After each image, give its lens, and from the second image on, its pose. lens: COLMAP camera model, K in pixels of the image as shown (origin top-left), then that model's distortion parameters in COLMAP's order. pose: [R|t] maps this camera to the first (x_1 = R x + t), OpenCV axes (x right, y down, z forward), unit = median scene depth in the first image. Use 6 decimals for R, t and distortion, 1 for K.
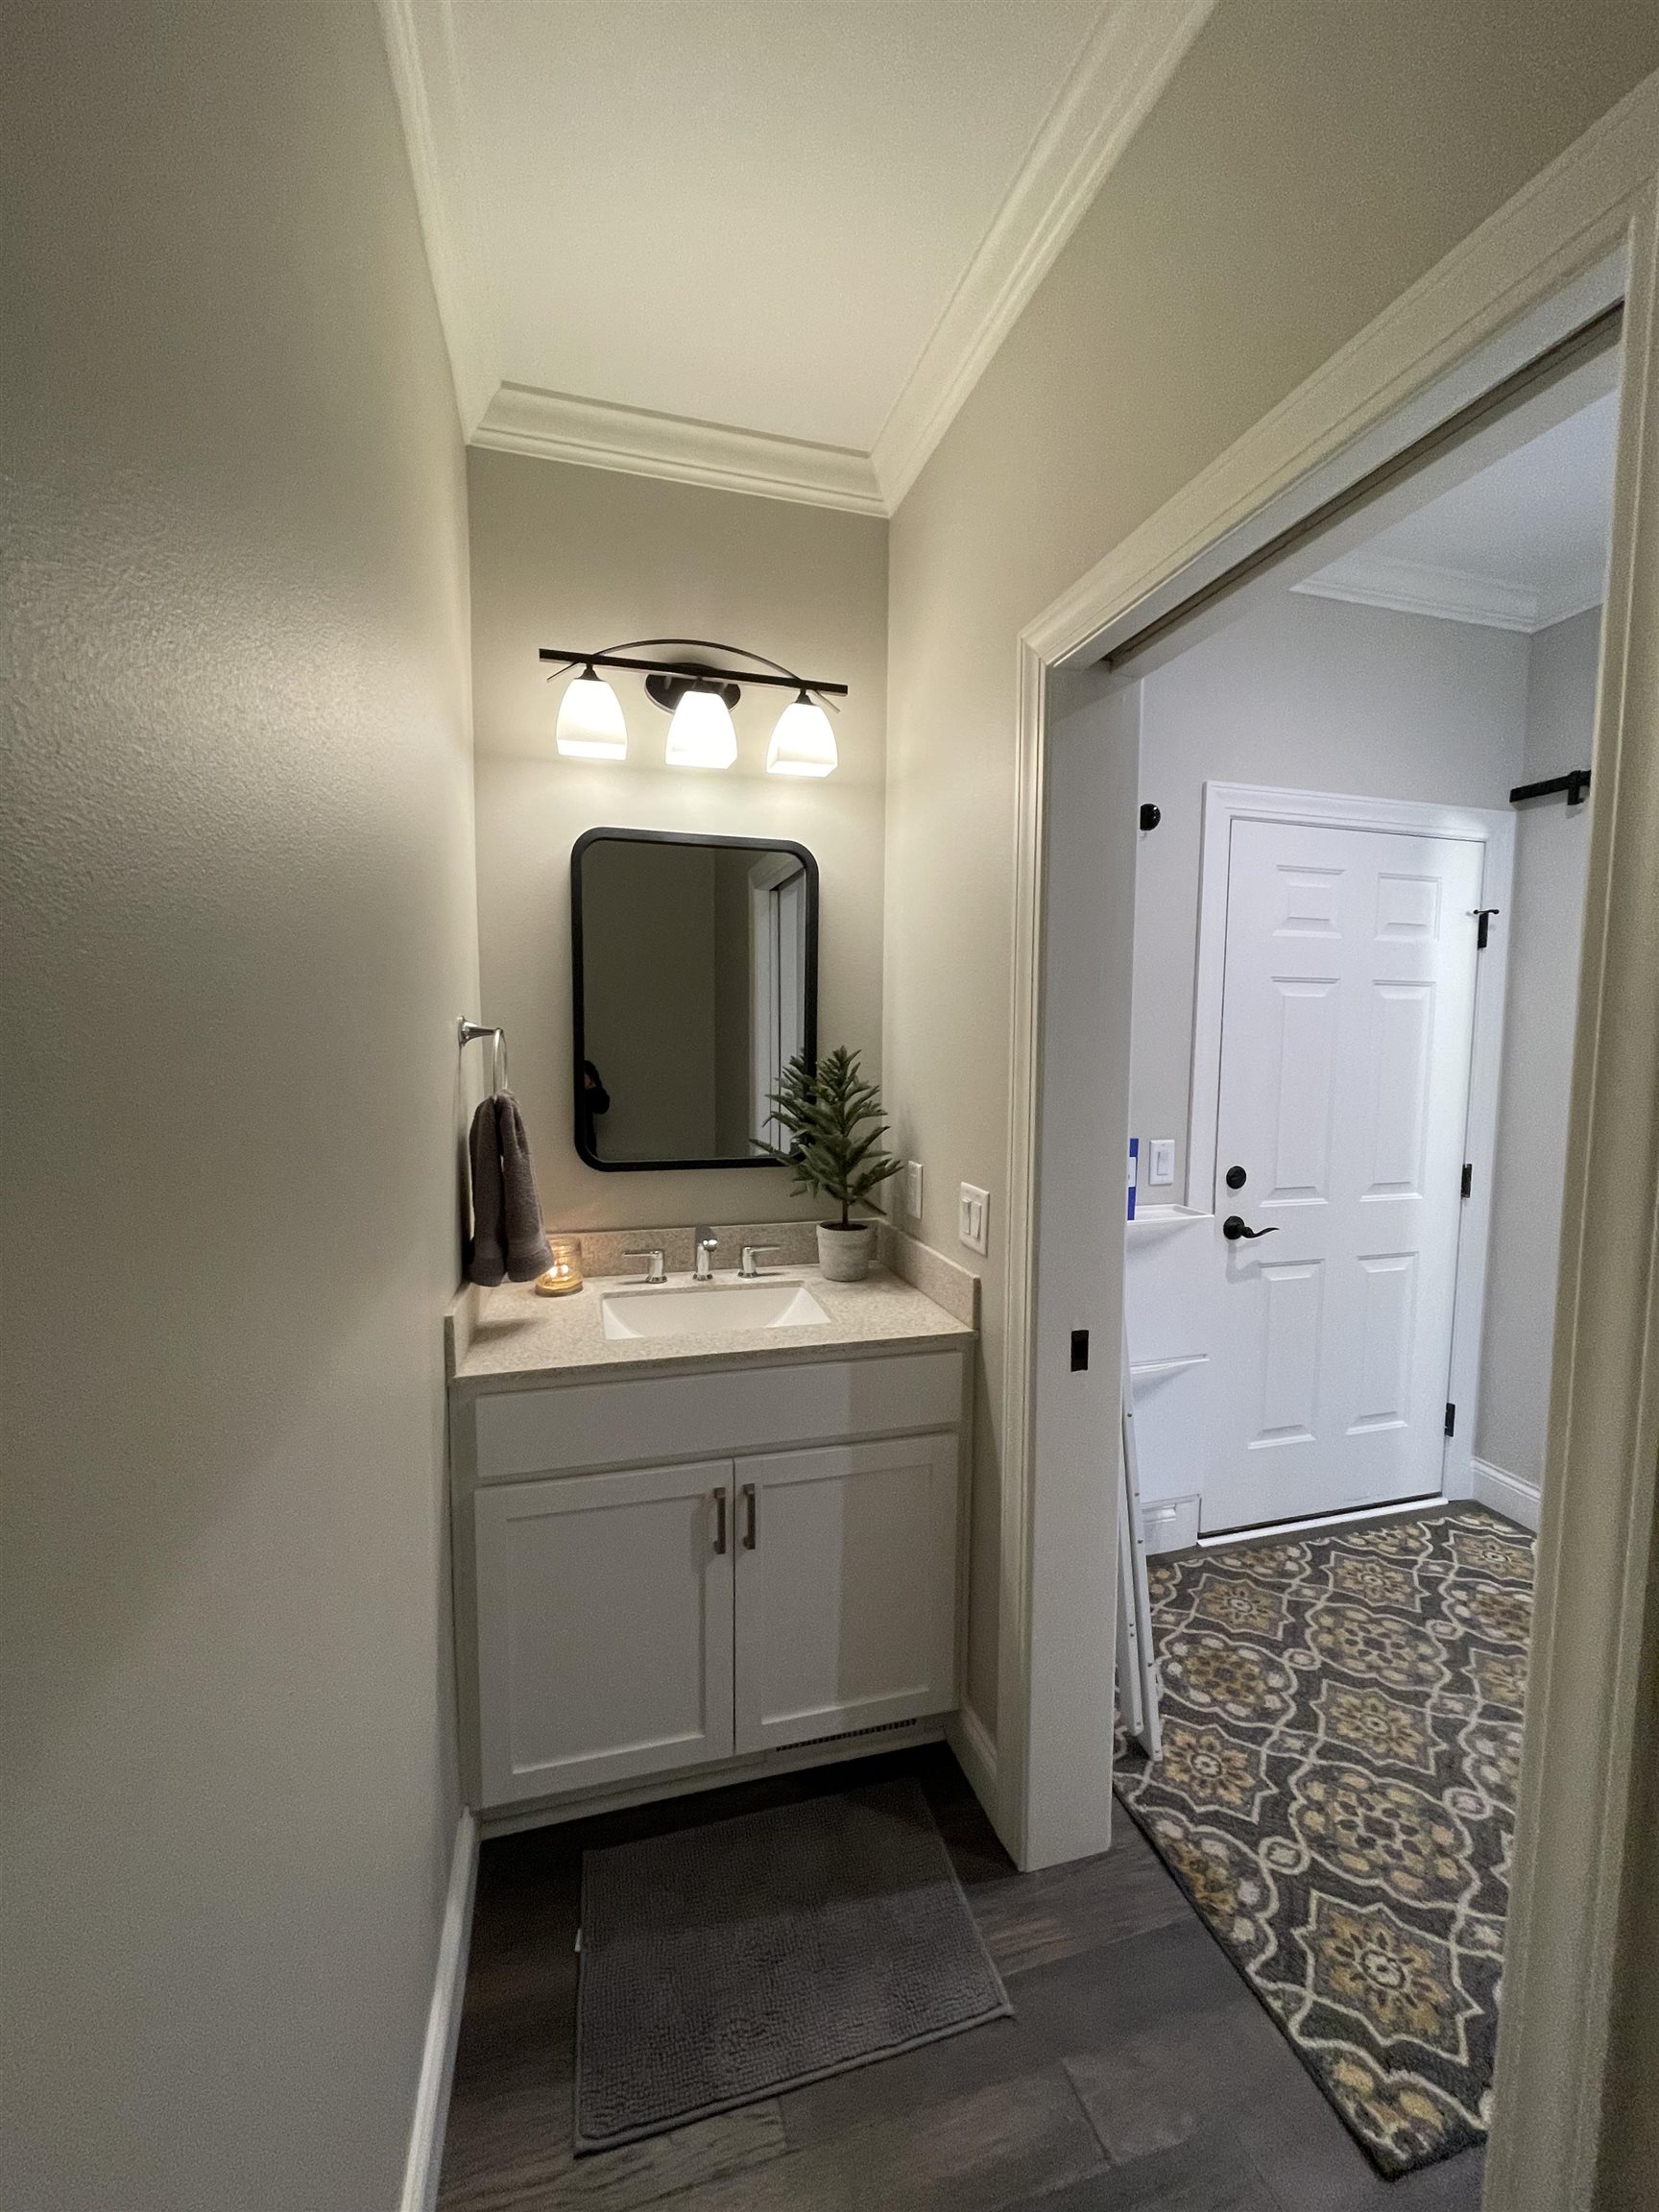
lens RADIAL K [[895.2, 0, 838.5], [0, 895.2, 1103.9], [0, 0, 1]] dist [0.002808, -0.000023]
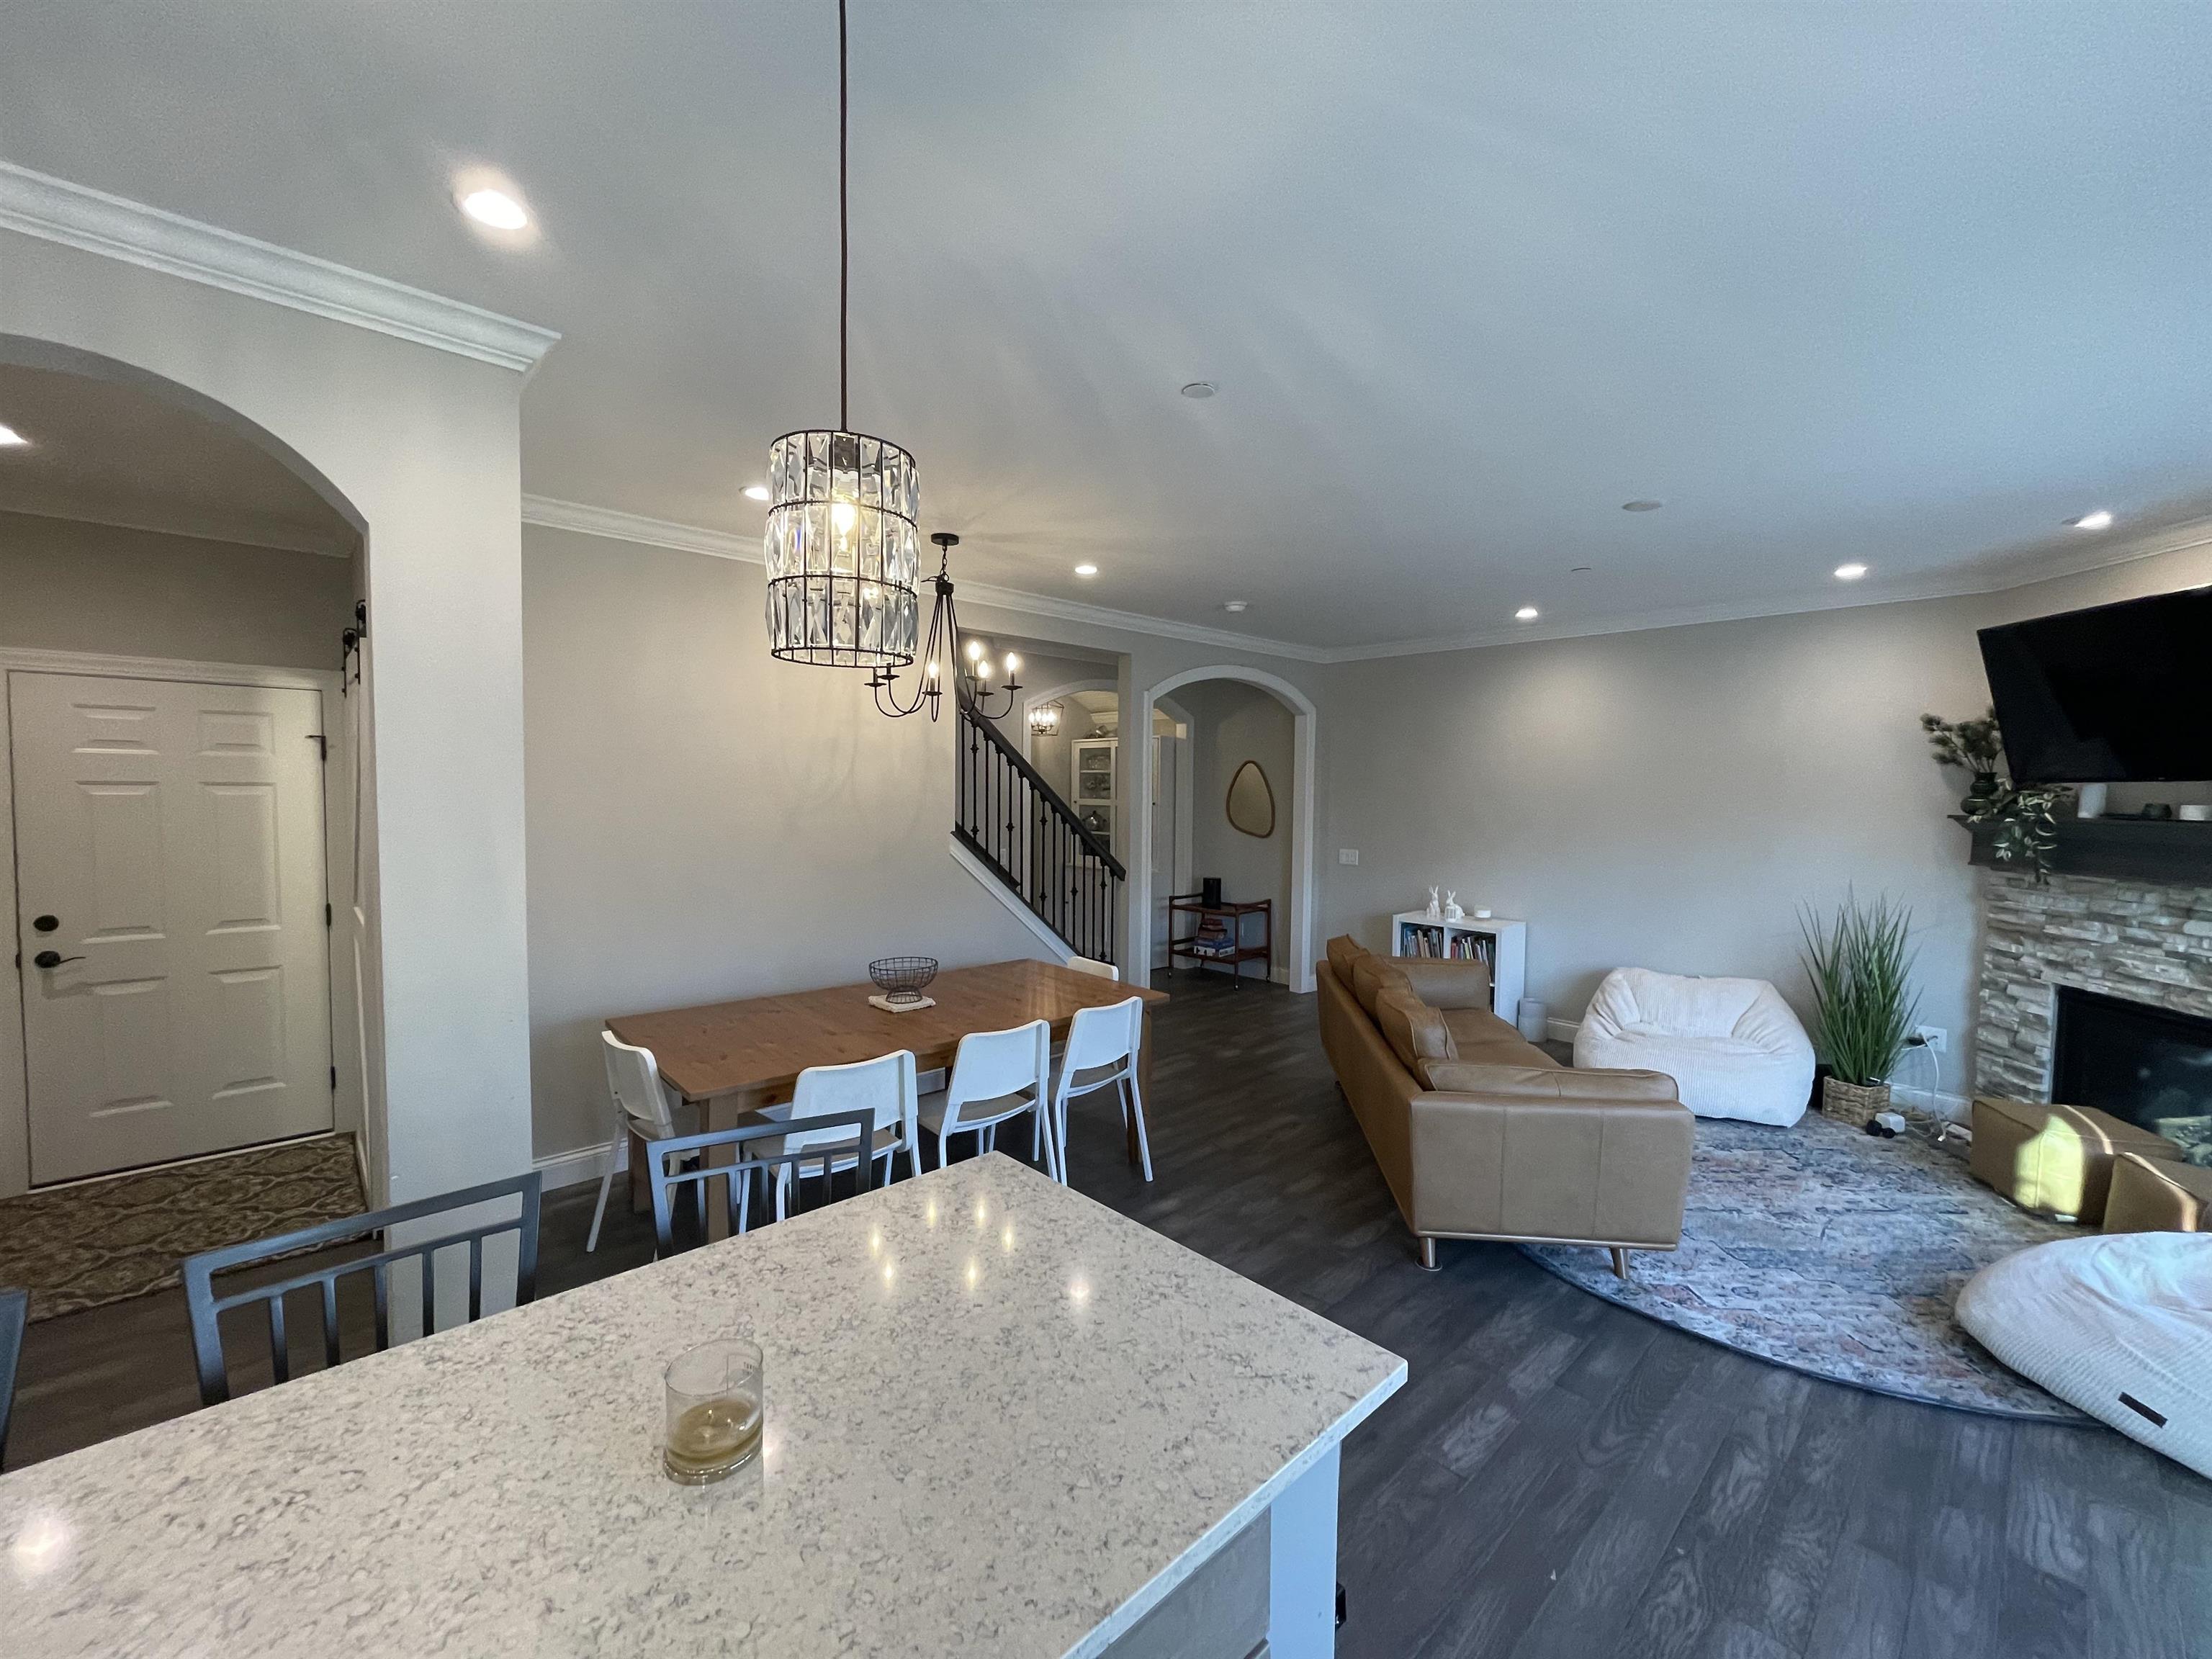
lens RADIAL K [[895.2, 0, 1103.4], [0, 895.2, 827.0], [0, 0, 1]] dist [0.002808, -0.000023]
pose [[0.893245, -0.019310, 0.449156, 1.258032], [0.033051, 0.999194, -0.022771, 0.017605], [-0.448354, 0.035185, 0.893163, -0.978812]]
